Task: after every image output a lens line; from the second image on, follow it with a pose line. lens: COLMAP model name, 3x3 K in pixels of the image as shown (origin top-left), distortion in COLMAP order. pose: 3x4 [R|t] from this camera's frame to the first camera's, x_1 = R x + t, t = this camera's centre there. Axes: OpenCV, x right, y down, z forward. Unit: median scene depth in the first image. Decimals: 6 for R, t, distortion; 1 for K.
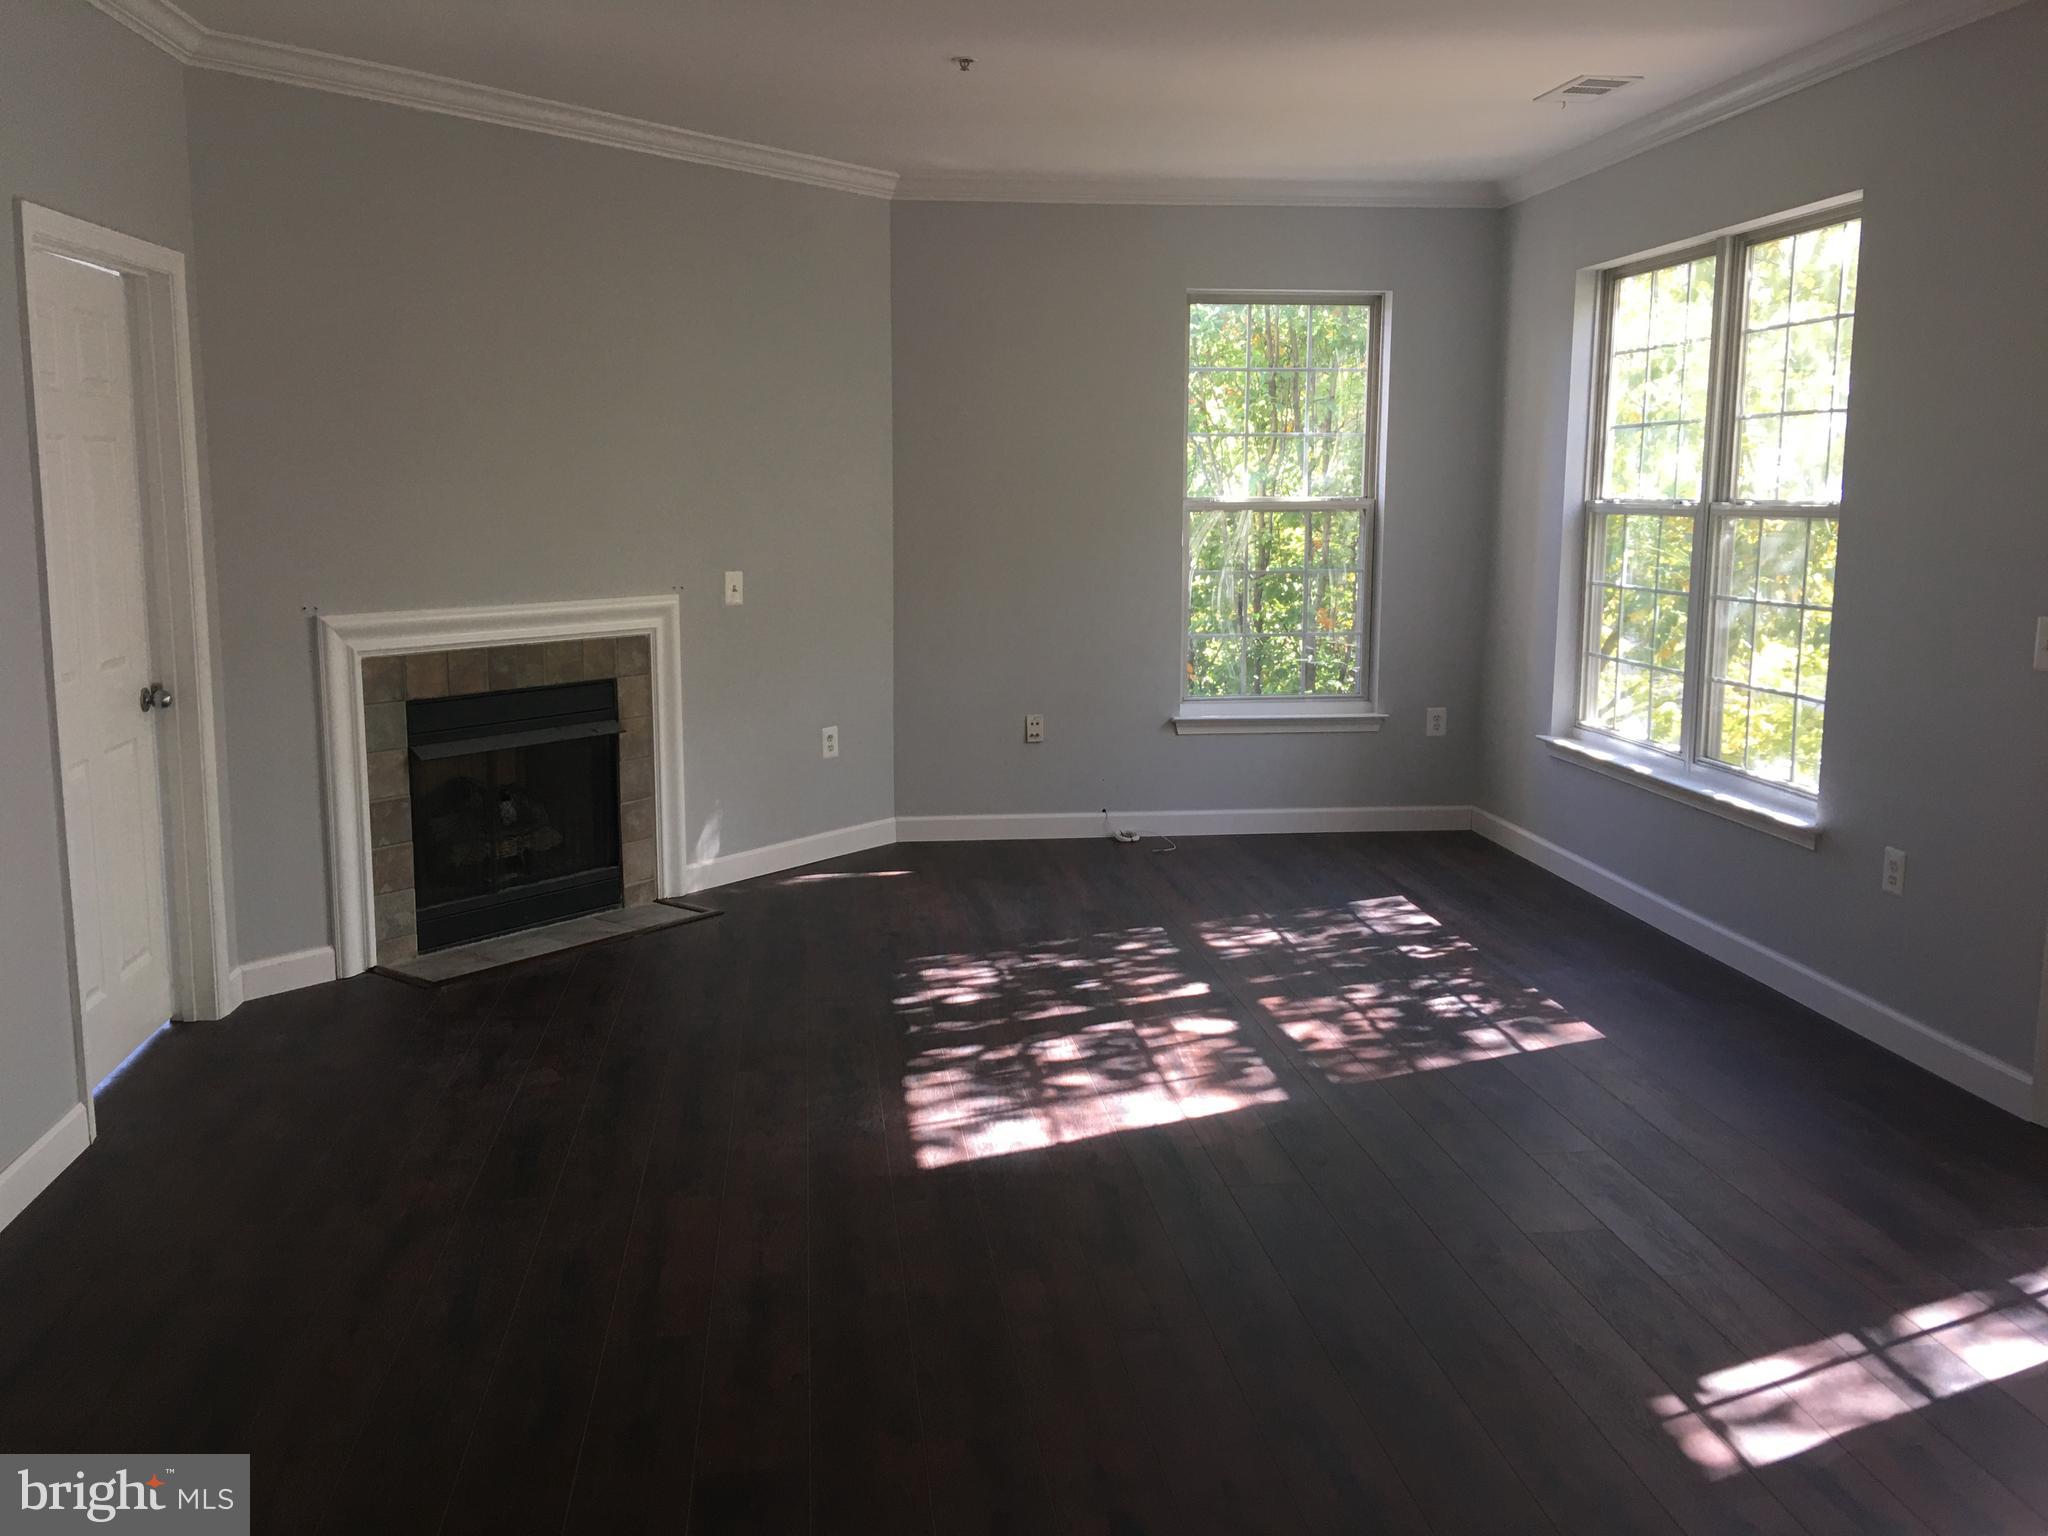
lens RADIAL K [[1713.6, 0, 1026.7], [0, 1713.6, 758.6], [0, 0, 1]] dist [0.044372, -0.009578]
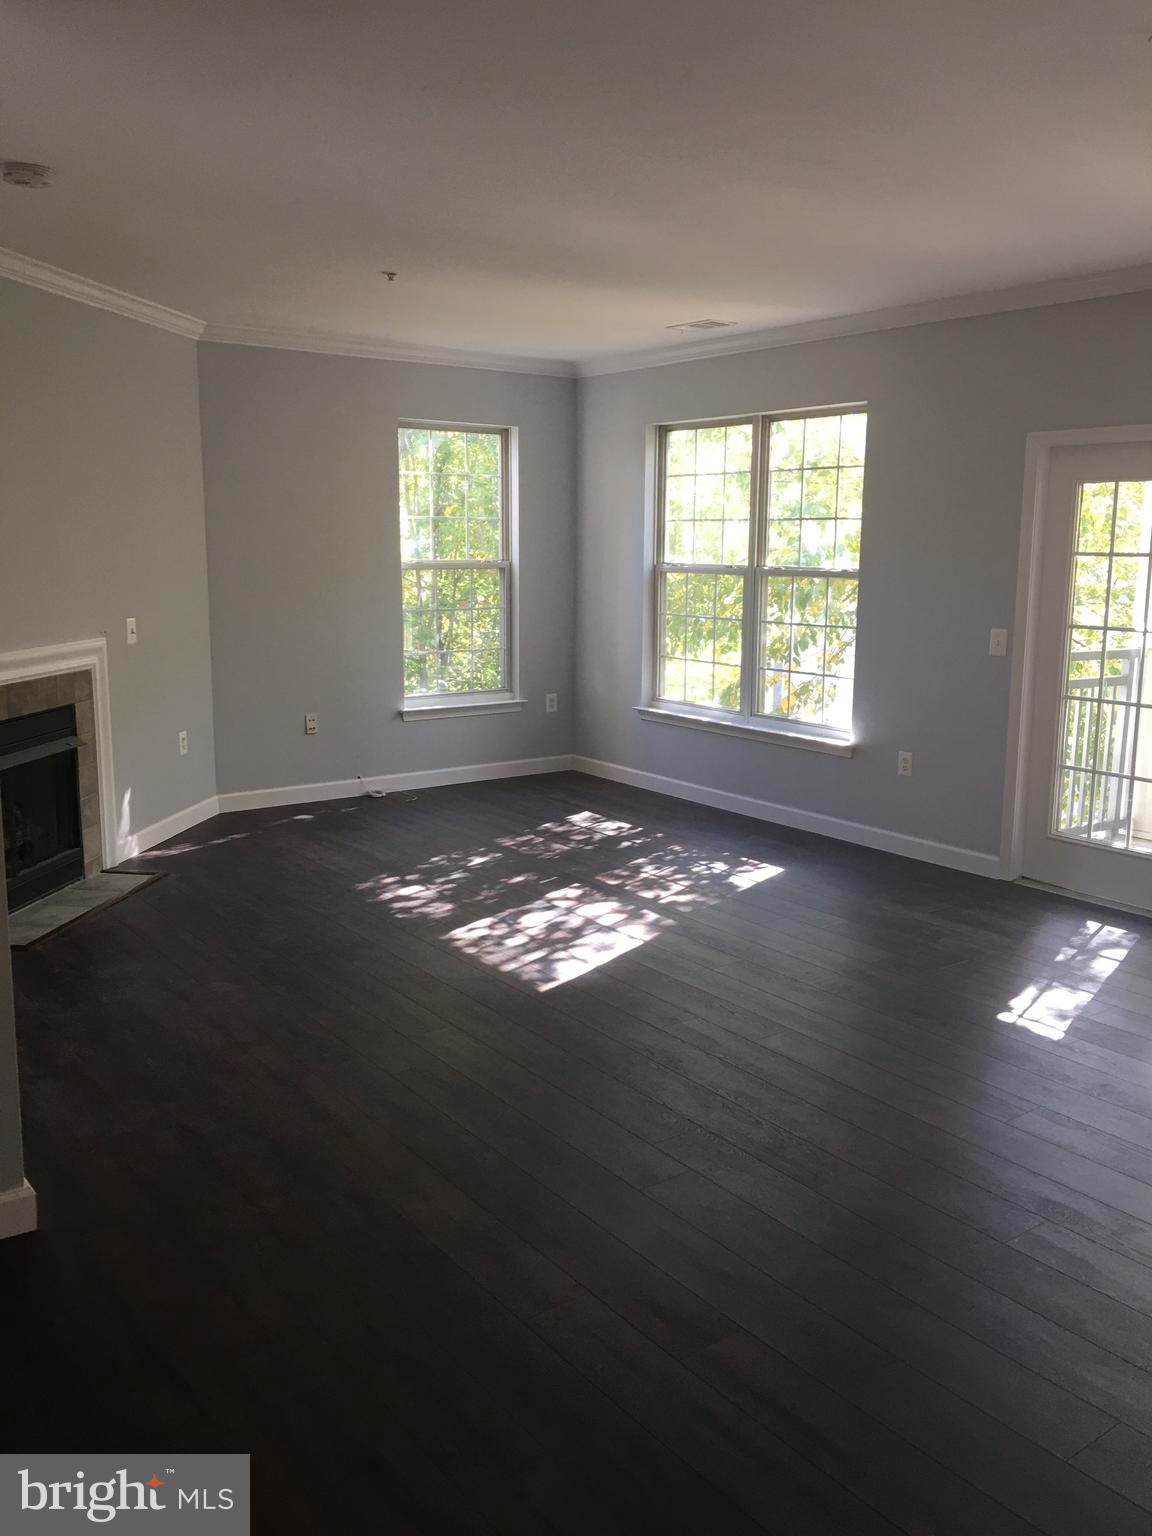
lens RADIAL K [[1285.2, 0, 583.1], [0, 1285.2, 764.5], [0, 0, 1]] dist [0.044372, -0.009578]
pose [[0.863947, -0.081559, 0.496934, -0.382676], [0.070909, 0.996668, 0.040299, -0.012511], [-0.498565, 0.000421, 0.866852, -0.039755]]
